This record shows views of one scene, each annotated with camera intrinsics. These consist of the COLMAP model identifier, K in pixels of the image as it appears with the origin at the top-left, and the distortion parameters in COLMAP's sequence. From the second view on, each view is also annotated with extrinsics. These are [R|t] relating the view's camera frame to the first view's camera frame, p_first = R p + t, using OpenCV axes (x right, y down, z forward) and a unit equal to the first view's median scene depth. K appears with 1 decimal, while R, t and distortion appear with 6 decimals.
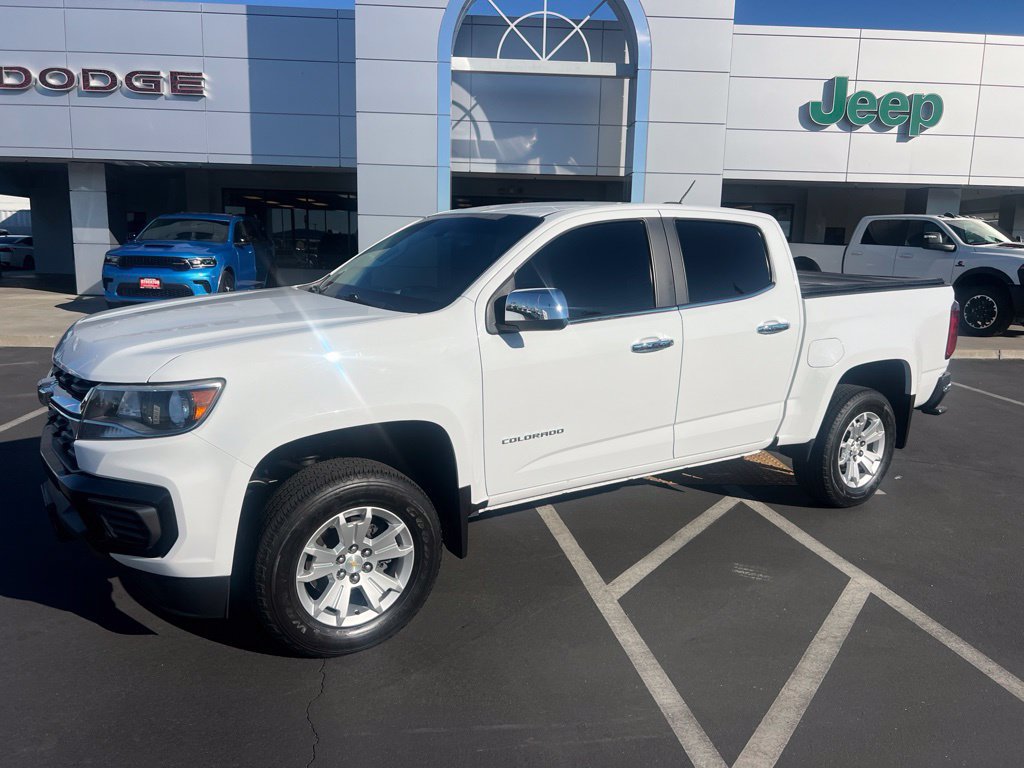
lens RADIAL K [[767.9, 0, 513.4], [0, 767.9, 387.8], [0, 0, 1]] dist [0.052480, -0.060448]
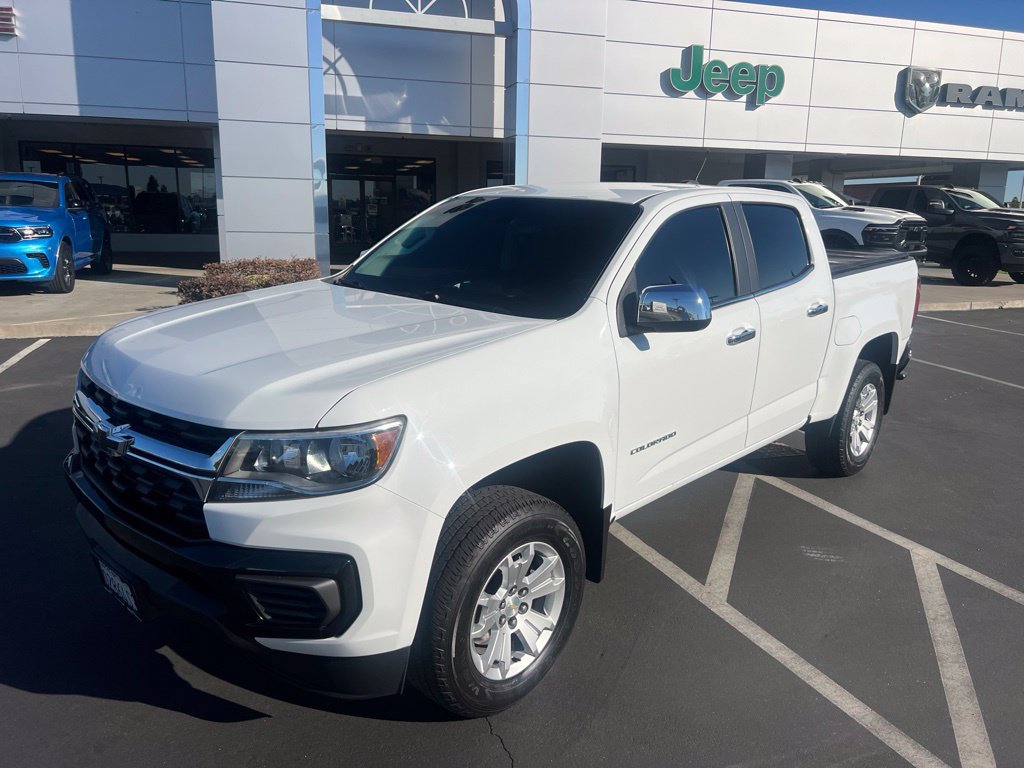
lens RADIAL K [[767.9, 0, 516.6], [0, 767.9, 376.6], [0, 0, 1]] dist [0.052480, -0.060448]
pose [[0.971364, -0.054690, 0.231214, -0.242398], [0.045198, 0.997911, 0.046160, -0.047220], [-0.233256, -0.034387, 0.971807, 0.091030]]
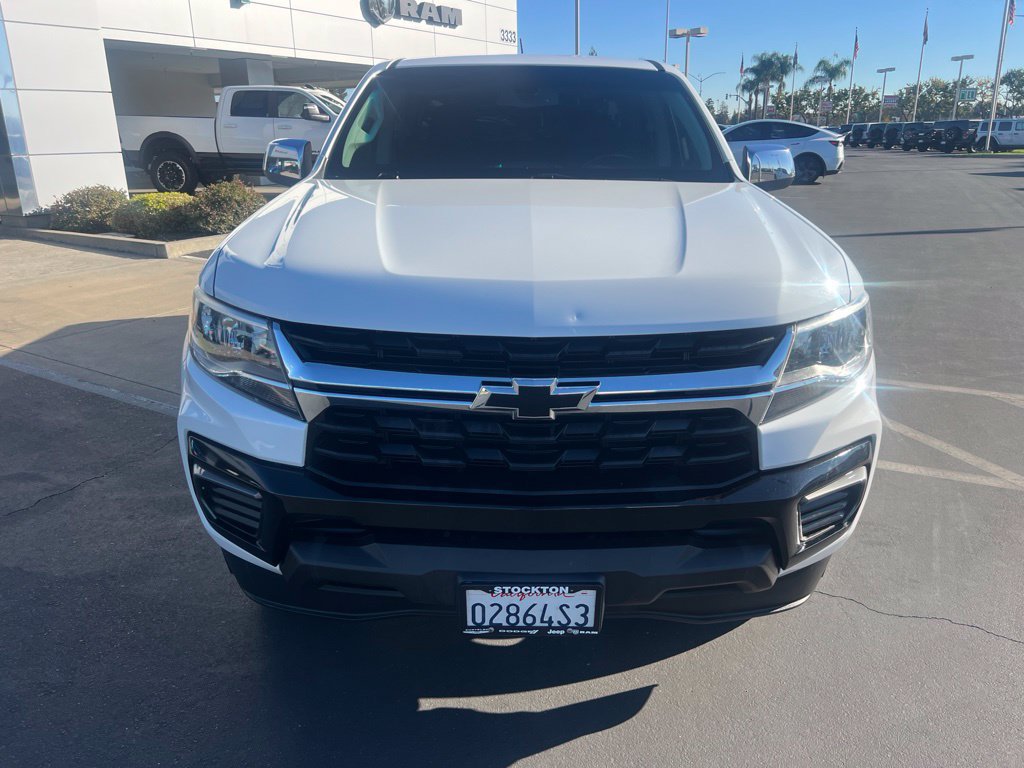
lens RADIAL K [[767.9, 0, 520.3], [0, 767.9, 376.7], [0, 0, 1]] dist [0.052480, -0.060448]
pose [[0.551406, -0.280283, 0.785744, -0.643943], [0.171231, 0.959842, 0.222222, -0.078643], [-0.816475, 0.012009, 0.577256, 0.452281]]
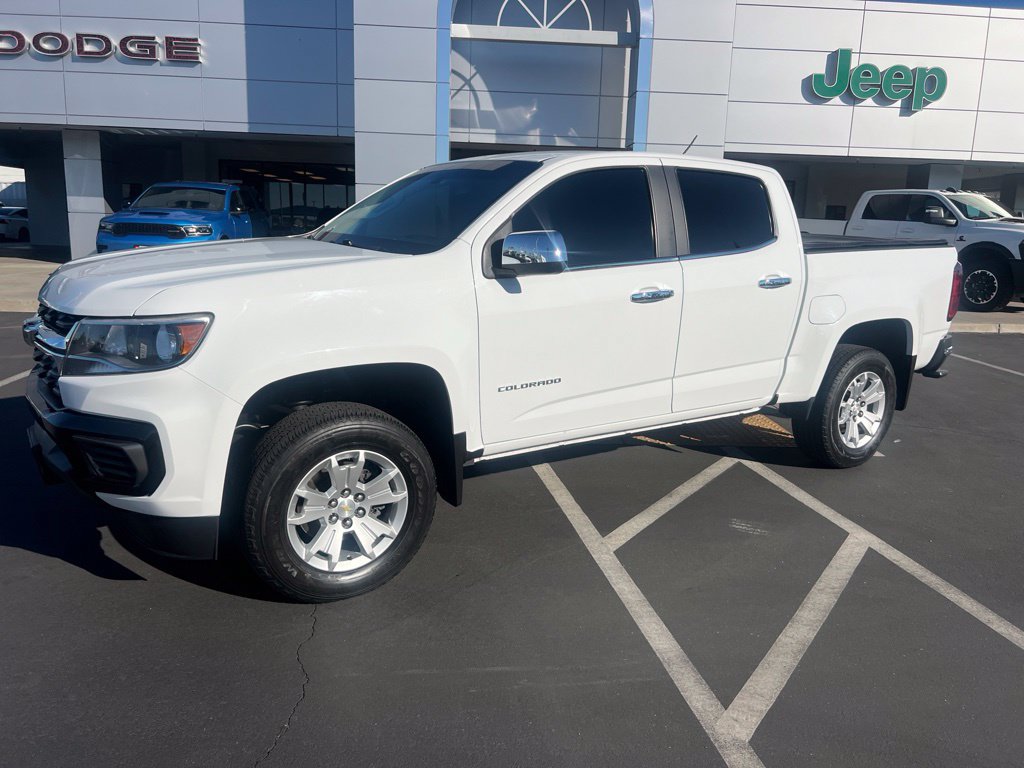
lens RADIAL K [[767.9, 0, 515.7], [0, 767.9, 382.9], [0, 0, 1]] dist [0.052480, -0.060448]
pose [[0.999960, 0.007417, 0.005004, 0.001842], [-0.007510, 0.999796, 0.018764, 0.029784], [-0.004863, -0.018801, 0.999811, 0.012121]]
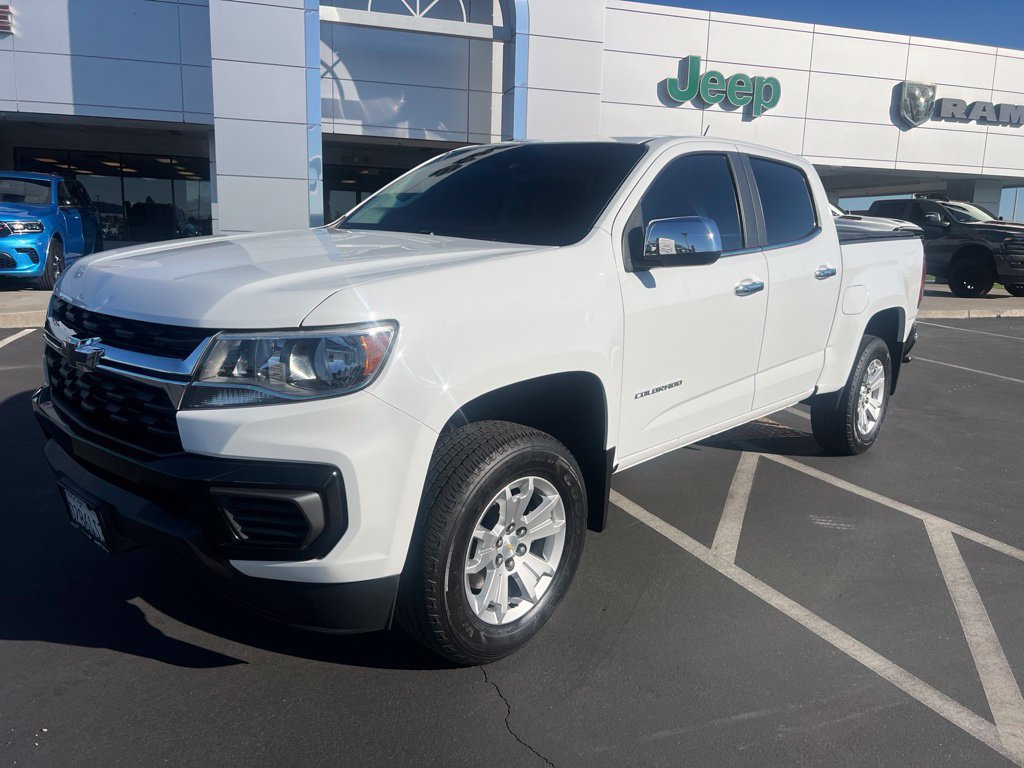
lens RADIAL K [[767.9, 0, 517.1], [0, 767.9, 376.8], [0, 0, 1]] dist [0.052480, -0.060448]
pose [[0.969866, -0.039771, 0.240371, -0.241212], [0.036980, 0.999186, 0.016113, 0.020029], [-0.240816, -0.006739, 0.970547, 0.121866]]
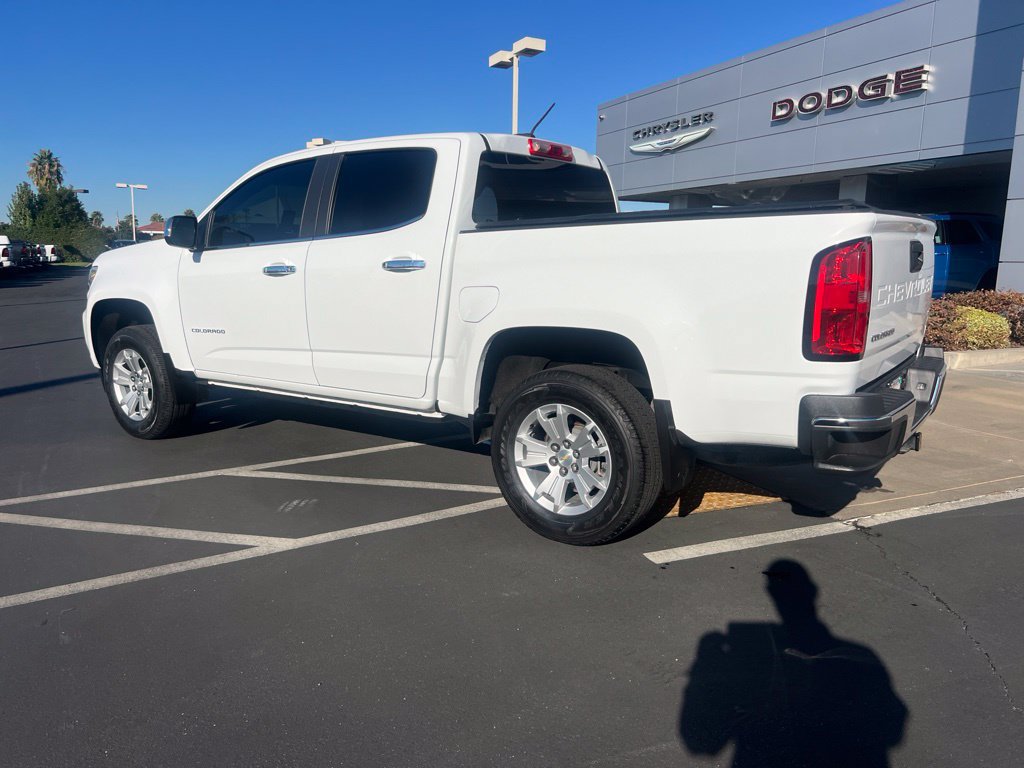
lens RADIAL K [[767.9, 0, 513.3], [0, 767.9, 393.2], [0, 0, 1]] dist [0.052480, -0.060448]
pose [[0.359562, 0.144886, -0.921804, 1.031908], [-0.172615, 0.981150, 0.086883, -0.027767], [0.917016, 0.127877, 0.377794, 0.689718]]
